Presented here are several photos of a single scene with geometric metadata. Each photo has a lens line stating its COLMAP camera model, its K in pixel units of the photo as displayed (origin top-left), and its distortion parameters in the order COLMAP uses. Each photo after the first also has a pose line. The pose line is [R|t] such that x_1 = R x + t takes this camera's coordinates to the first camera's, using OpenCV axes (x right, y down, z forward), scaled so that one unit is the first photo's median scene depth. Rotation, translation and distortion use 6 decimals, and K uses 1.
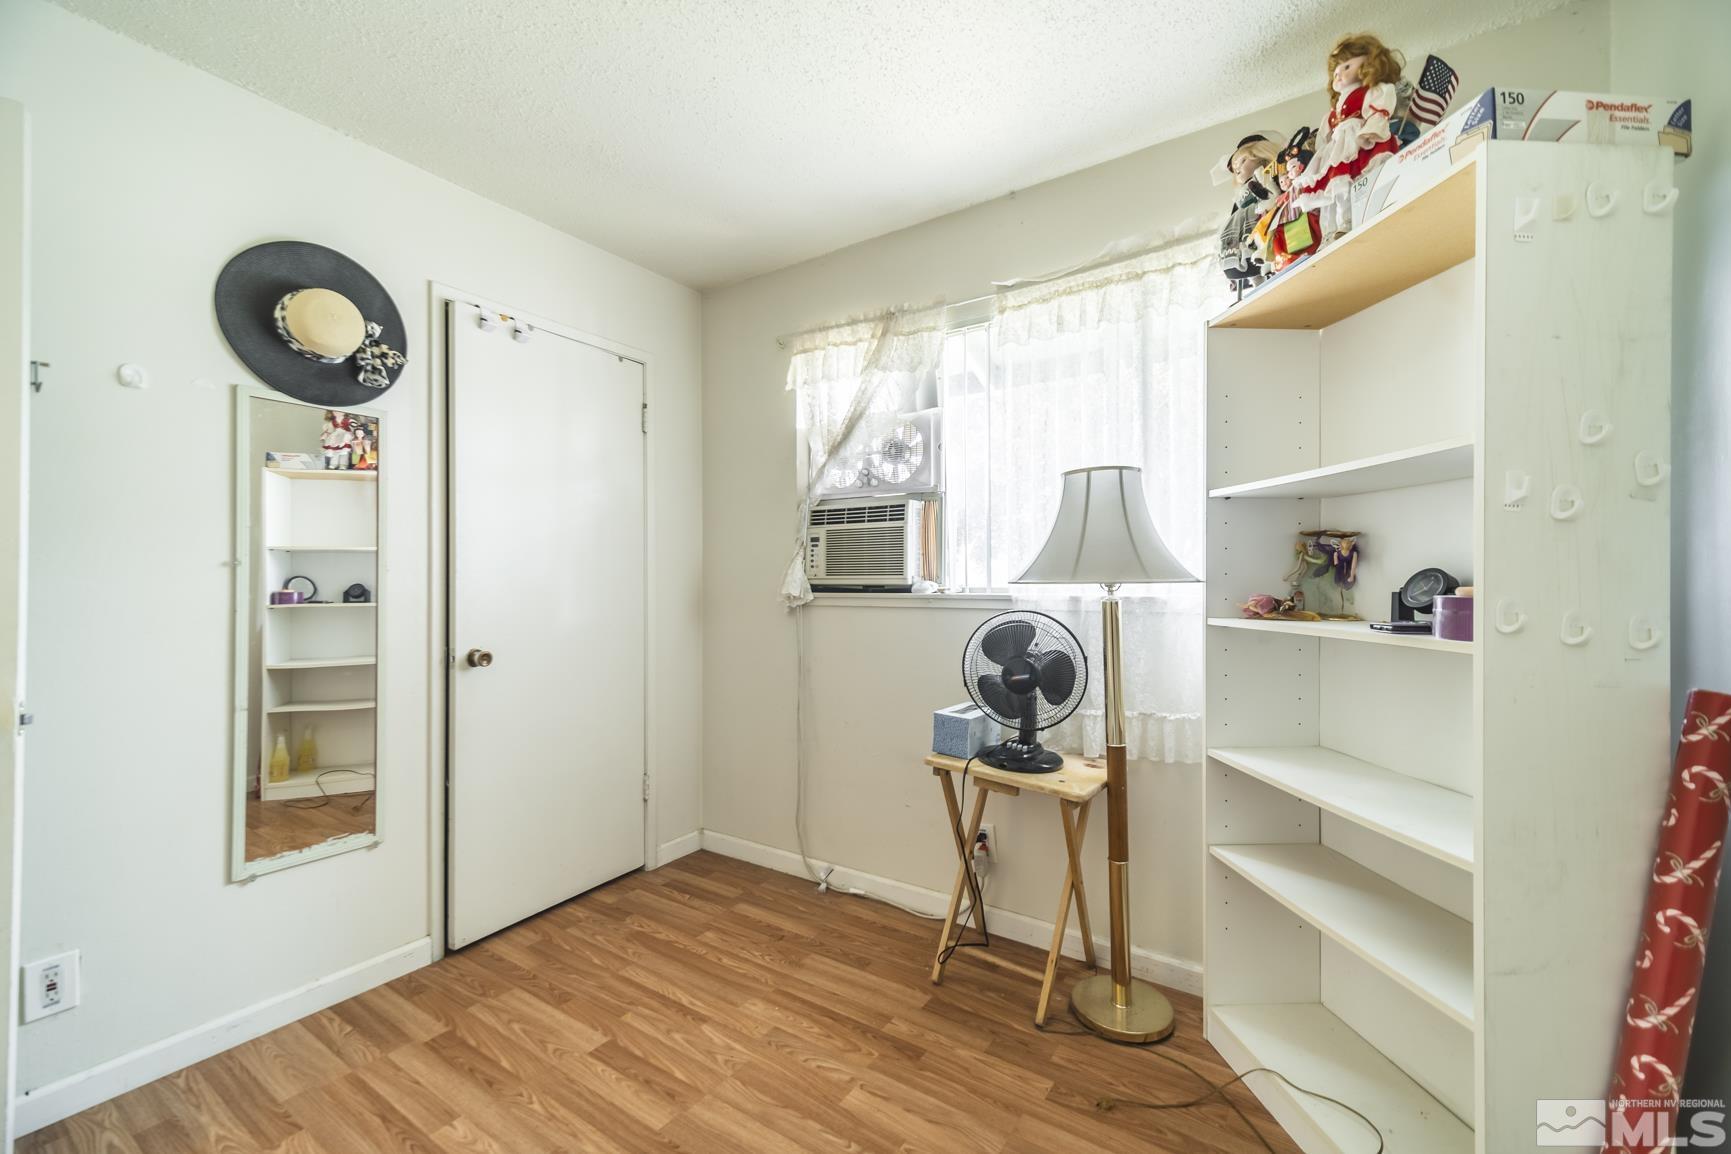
lens RADIAL K [[722.2, 0, 865.5], [0, 722.2, 577.0], [0, 0, 1]] dist [0.001868, -0.000704]
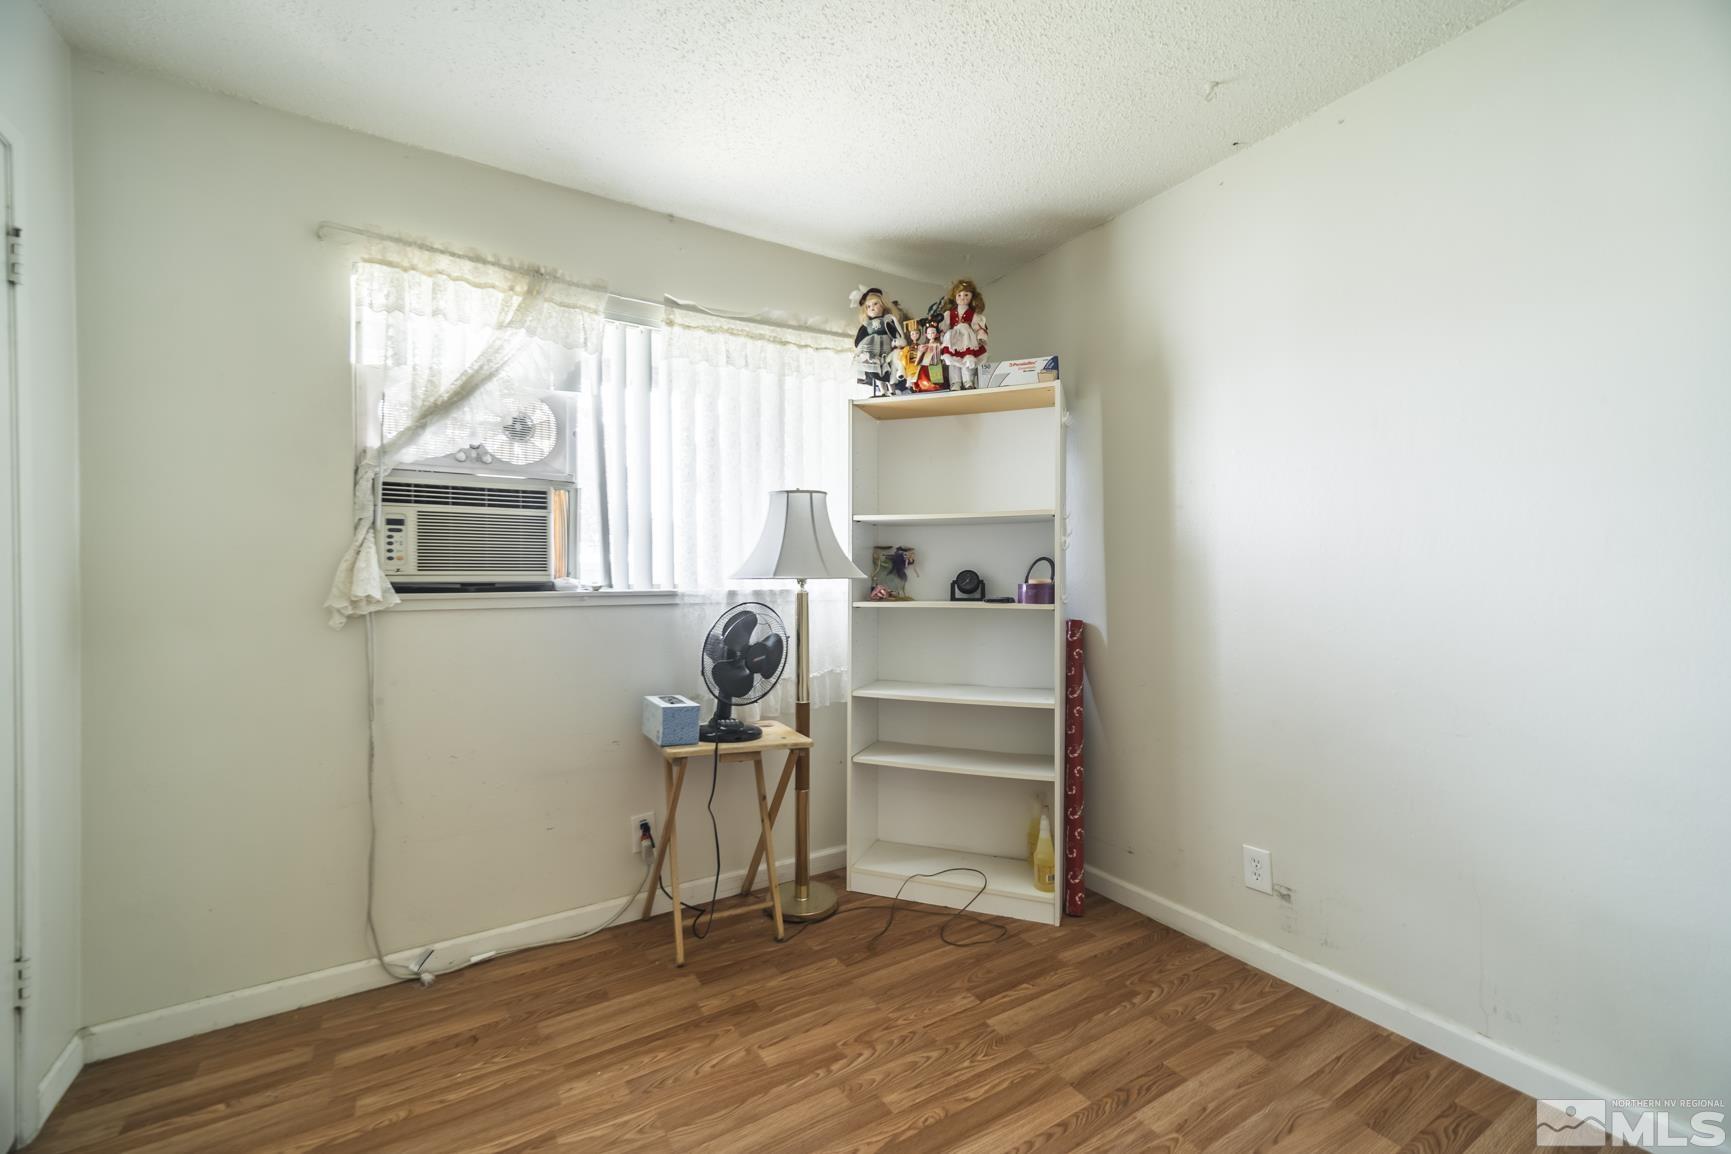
lens RADIAL K [[722.2, 0, 865.5], [0, 722.2, 577.0], [0, 0, 1]] dist [0.001868, -0.000704]
pose [[0.390148, 0.001134, 0.920751, -0.675073], [-0.002421, 0.999997, -0.000205, 0.004301], [-0.920749, -0.002149, 0.390150, 0.317425]]
